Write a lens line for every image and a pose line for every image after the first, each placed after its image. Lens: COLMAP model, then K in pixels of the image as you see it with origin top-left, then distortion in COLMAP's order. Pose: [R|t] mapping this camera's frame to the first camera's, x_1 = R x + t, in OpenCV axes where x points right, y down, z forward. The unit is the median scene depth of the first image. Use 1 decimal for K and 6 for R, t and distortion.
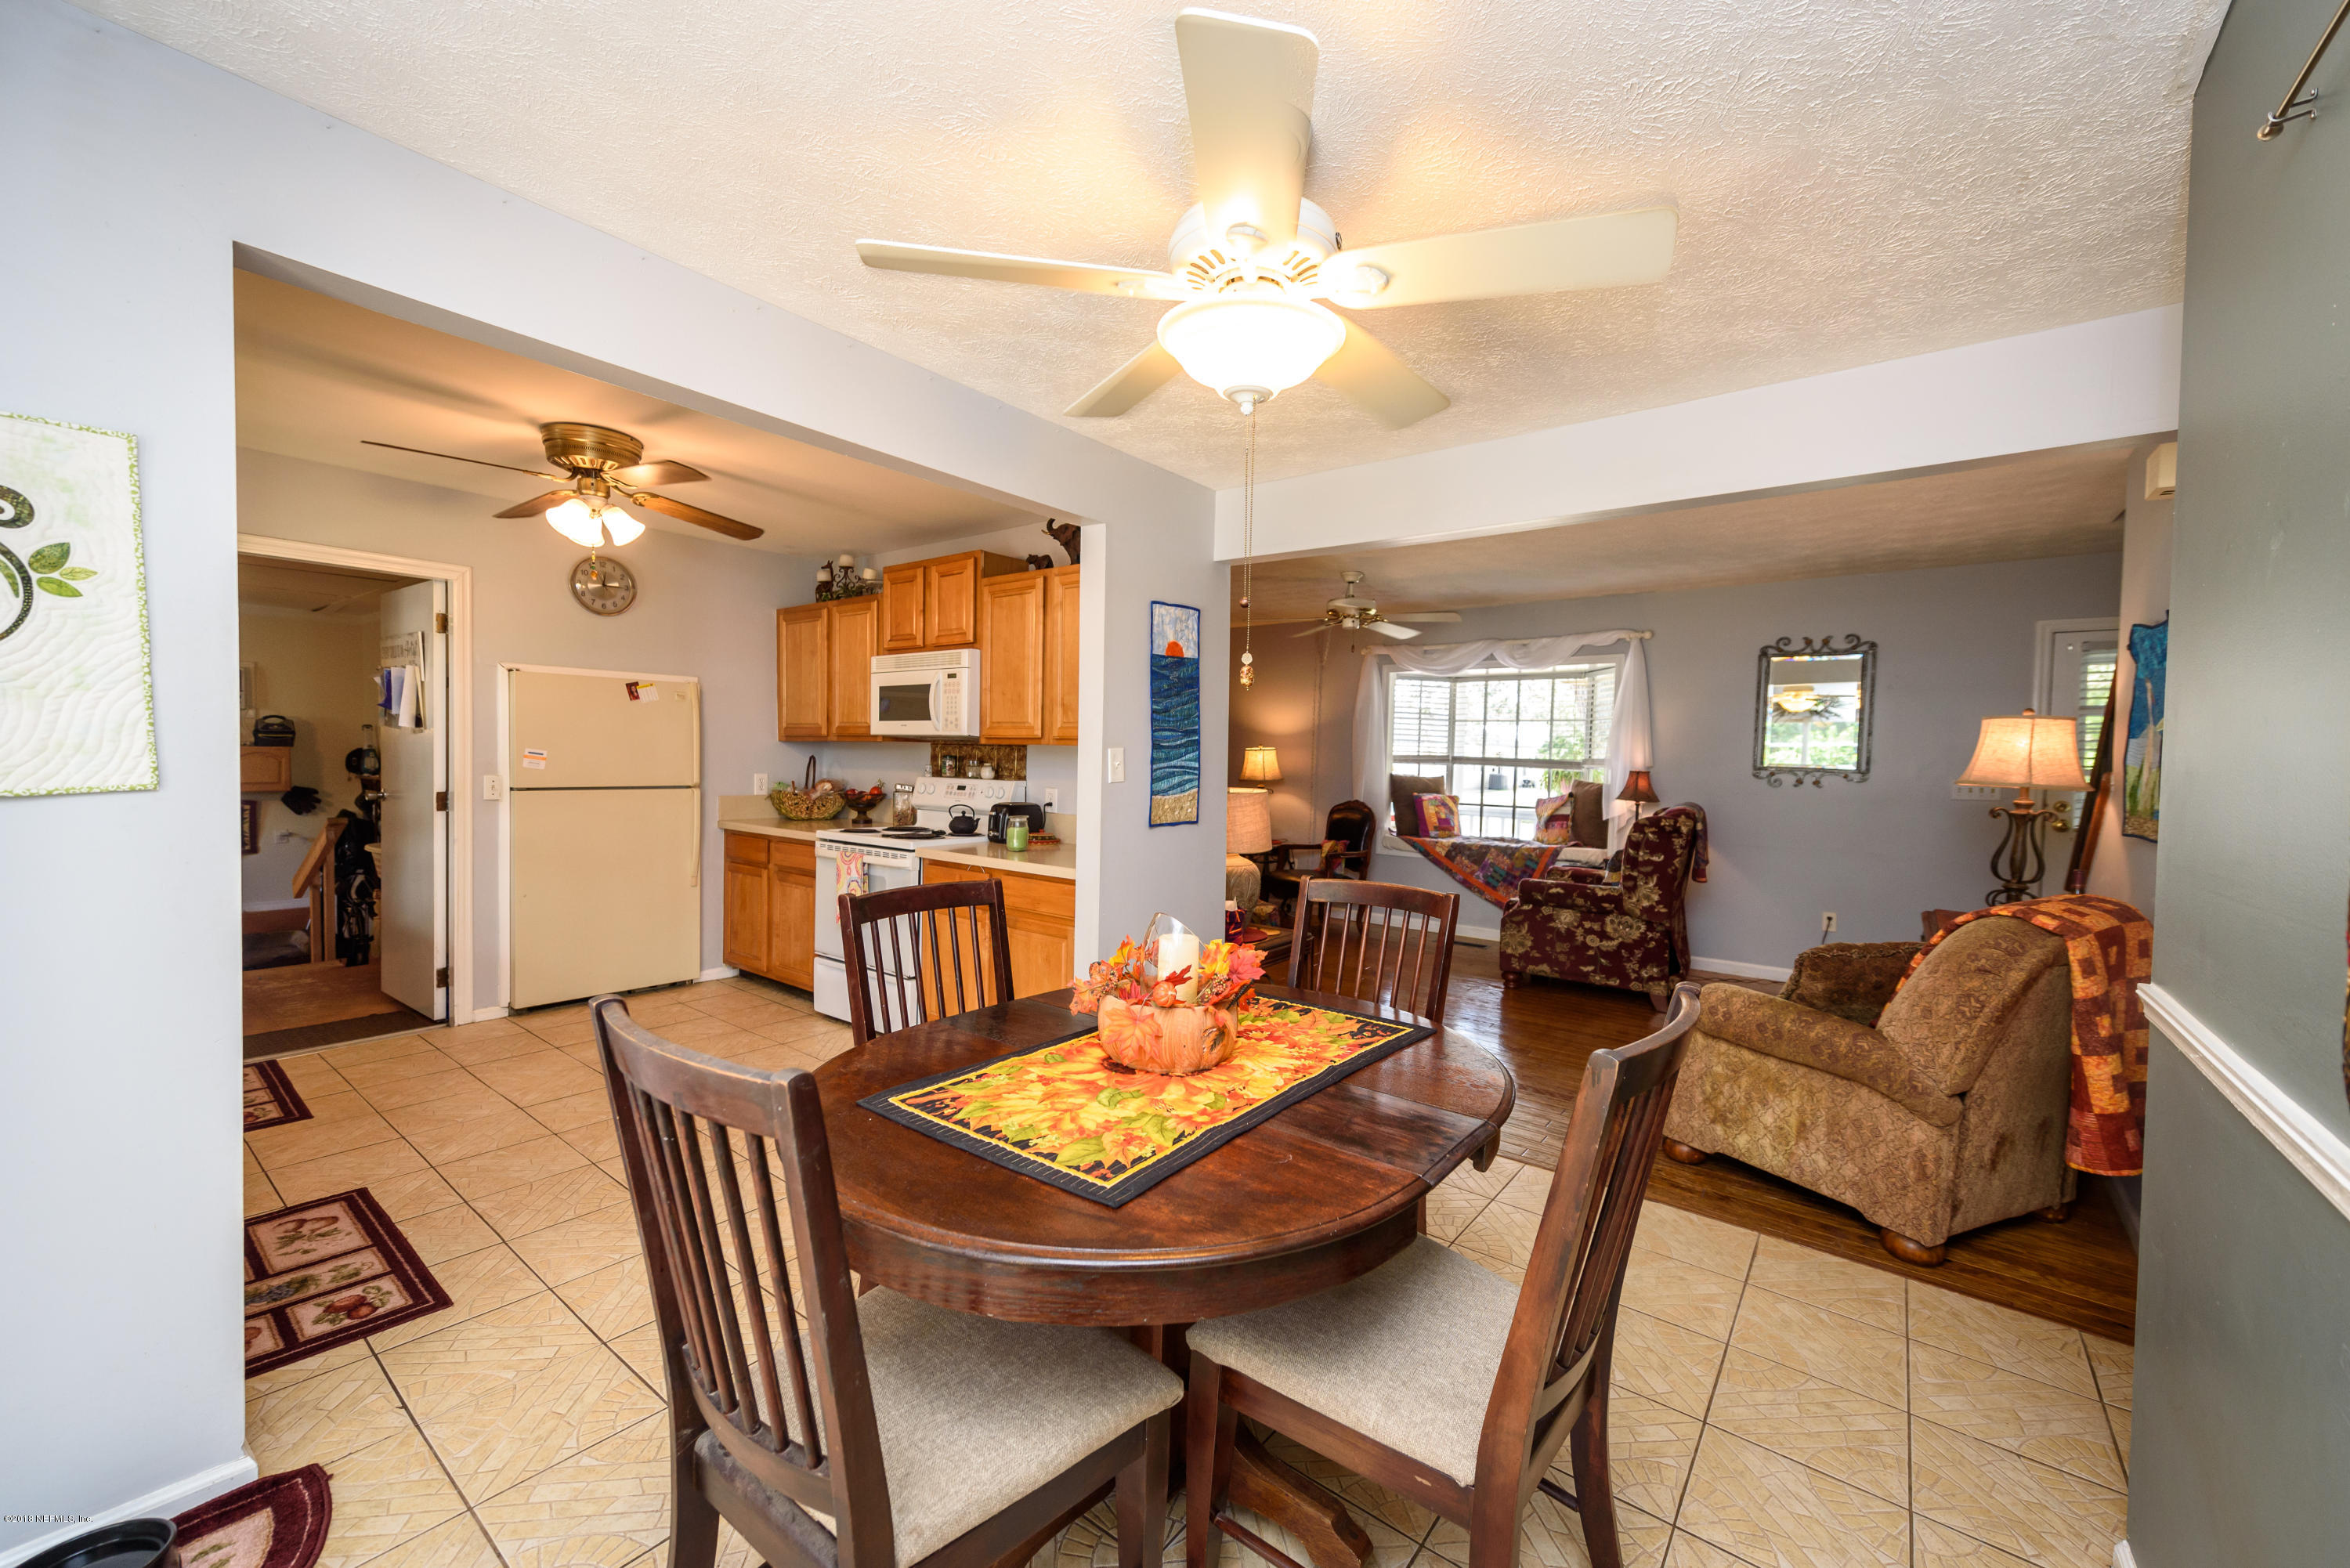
lens RADIAL K [[917.5, 0, 1172.3], [0, 917.5, 783.4], [0, 0, 1]] dist [0.015463, -0.004474]
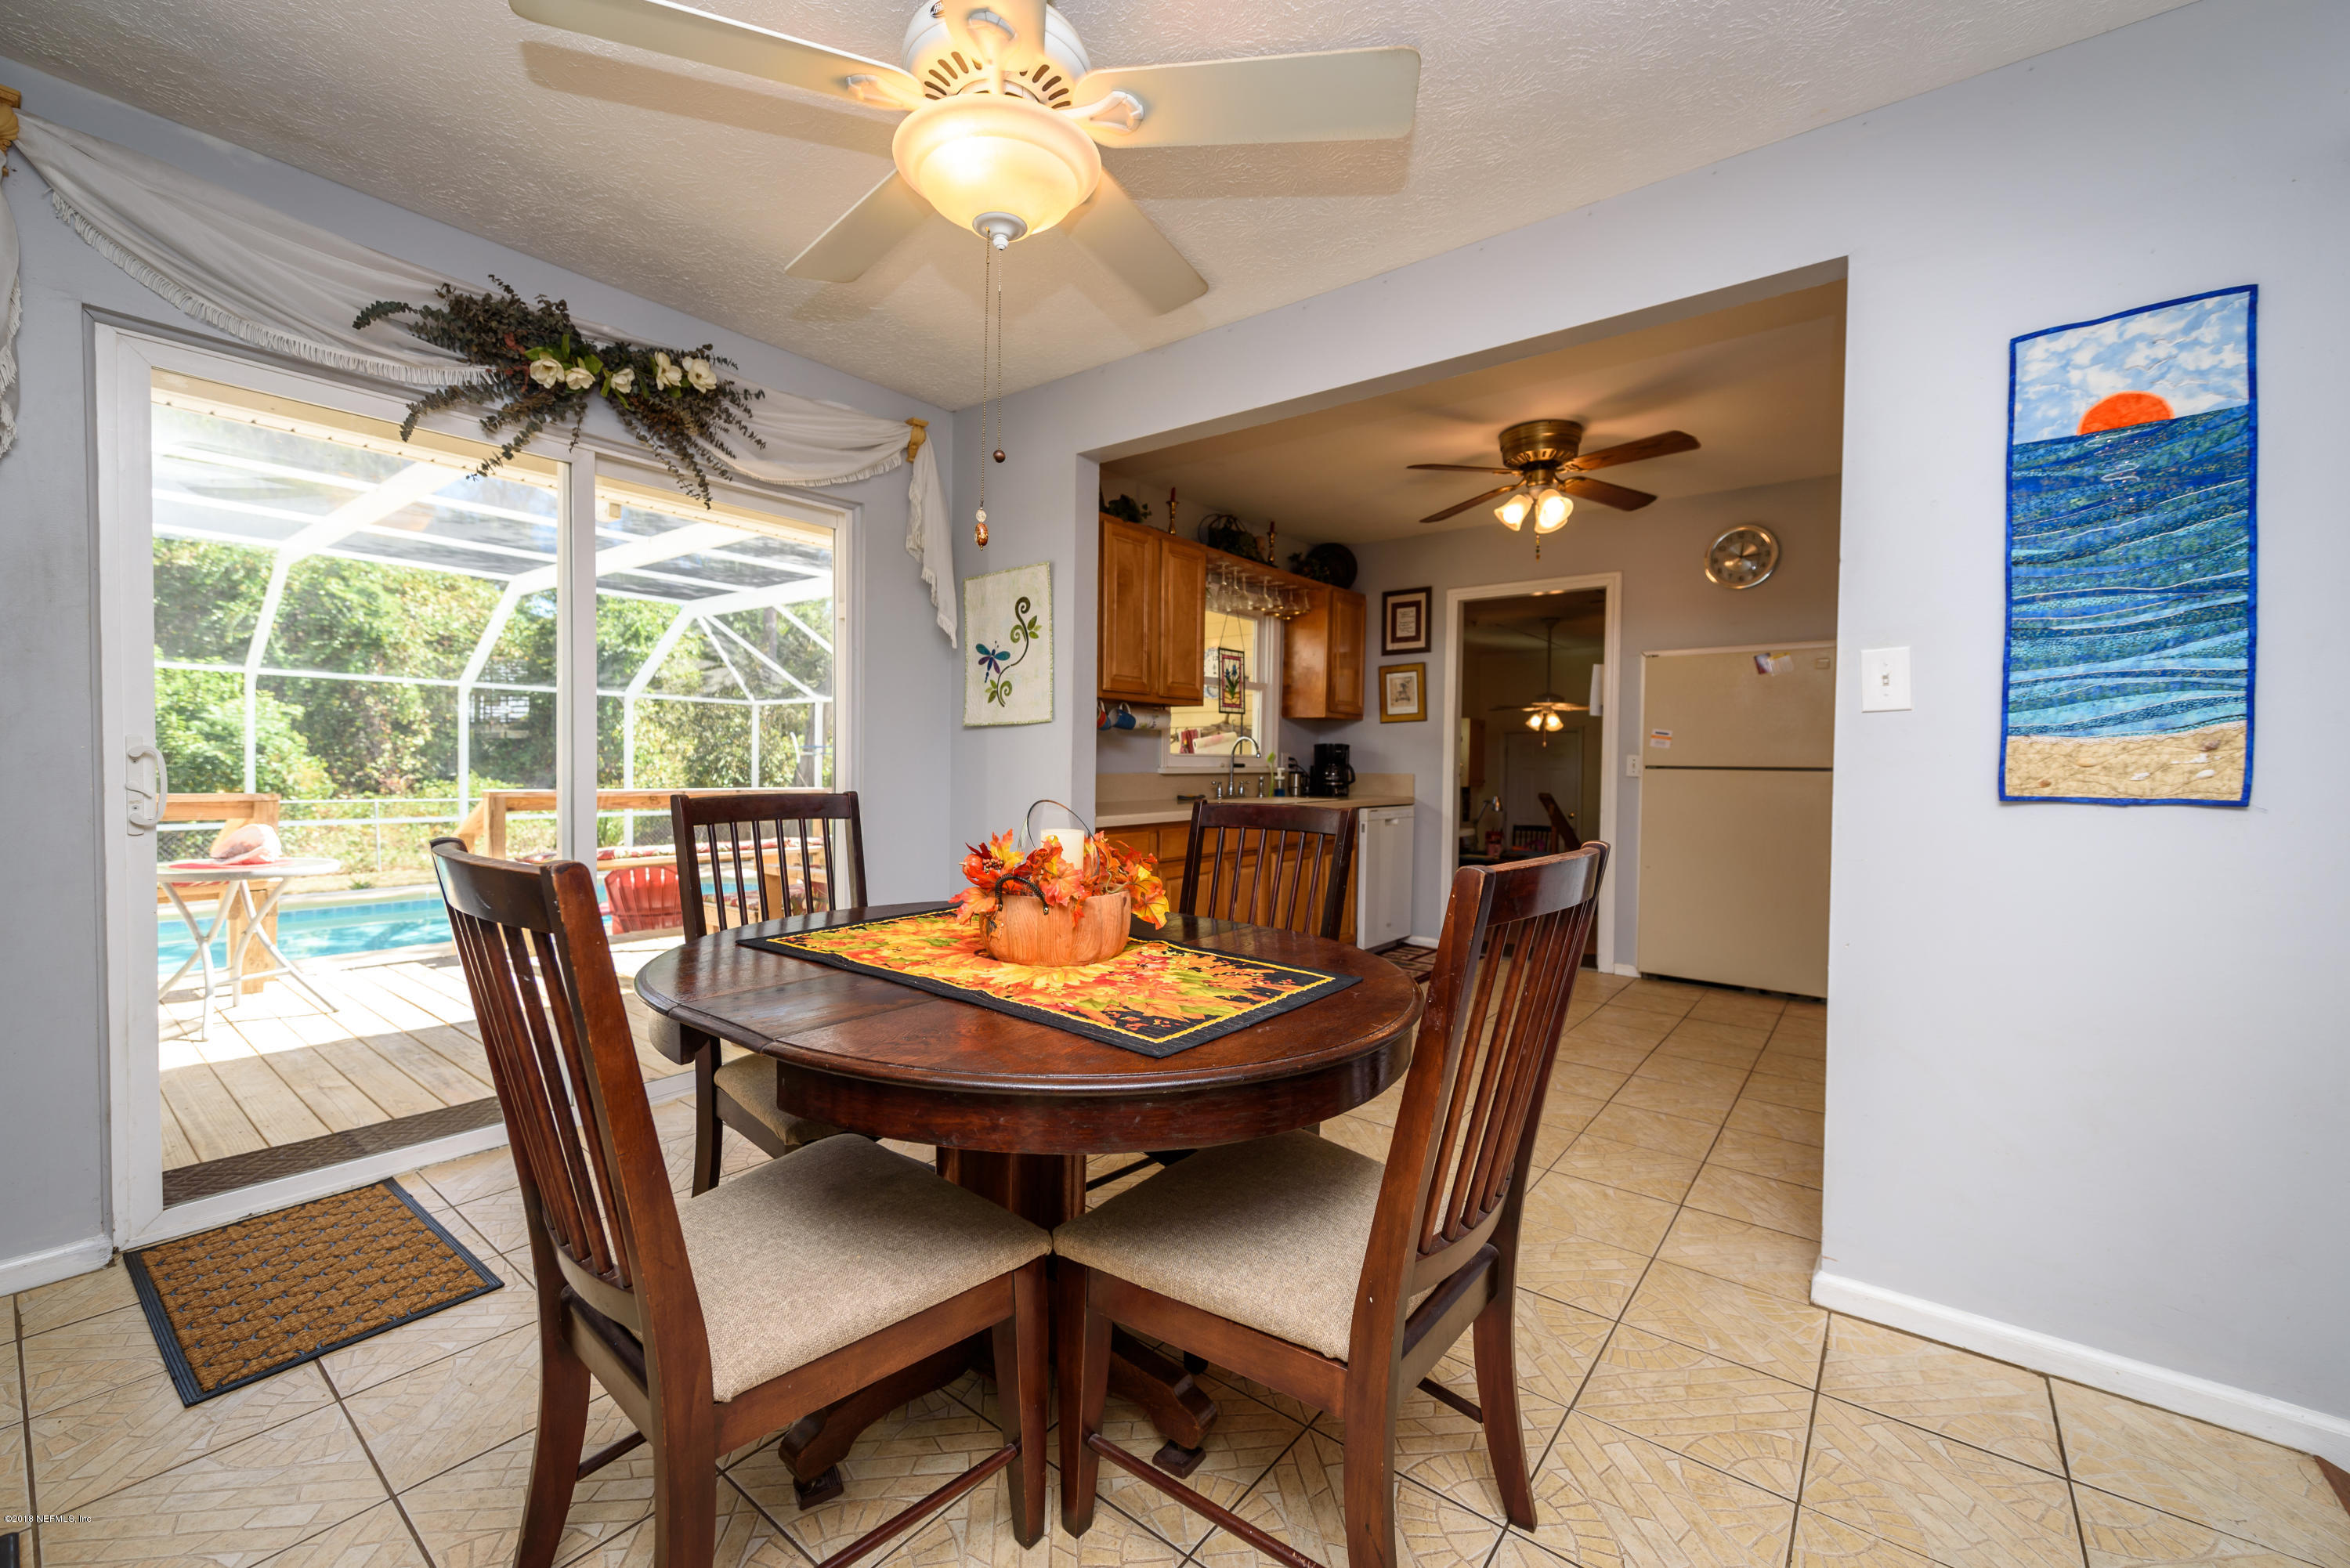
lens RADIAL K [[934.2, 0, 1176.6], [0, 934.2, 787.0], [0, 0, 1]] dist [0.006280, -0.002174]
pose [[-0.000670, 0.007507, -0.999972, 0.345460], [-0.044049, 0.999001, 0.007529, 0.040566], [0.999029, 0.044053, -0.000338, 0.407981]]
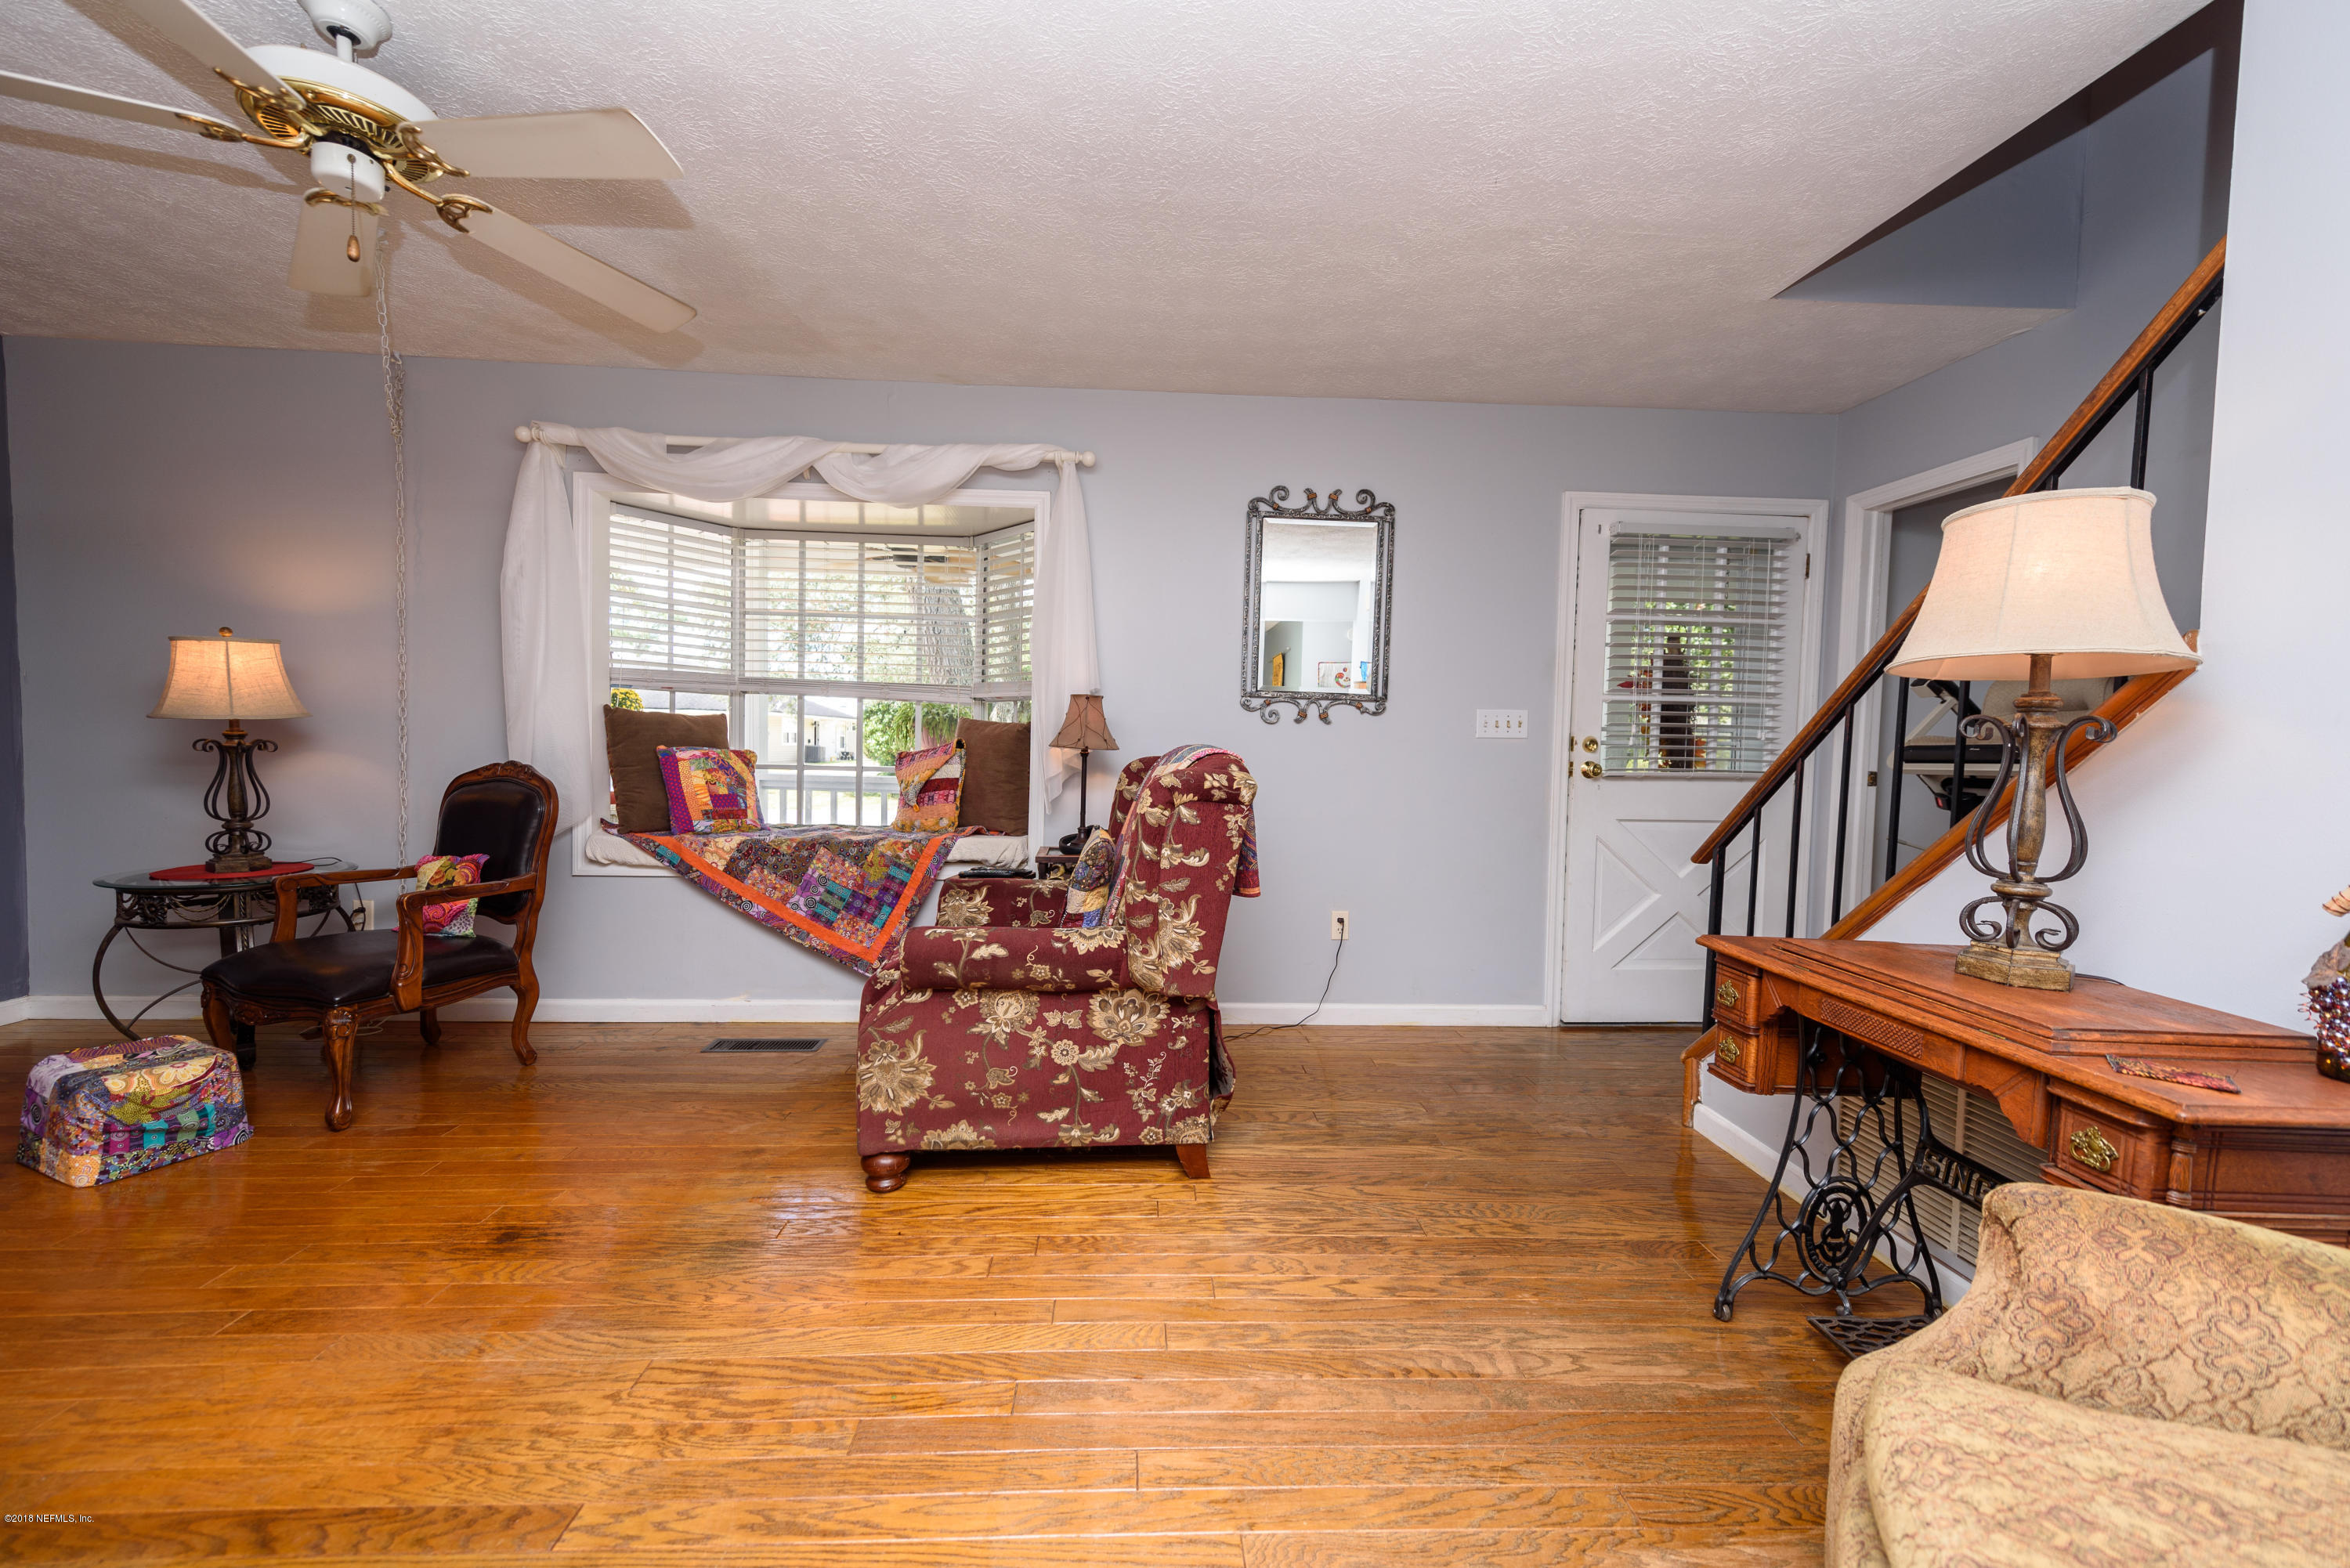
lens RADIAL K [[917.5, 0, 1183.8], [0, 917.5, 785.1], [0, 0, 1]] dist [0.015463, -0.004474]
pose [[0.751032, -0.033341, 0.659424, 0.220573], [0.014633, 0.999319, 0.033860, 0.028483], [-0.660104, -0.015780, 0.751008, 0.659200]]
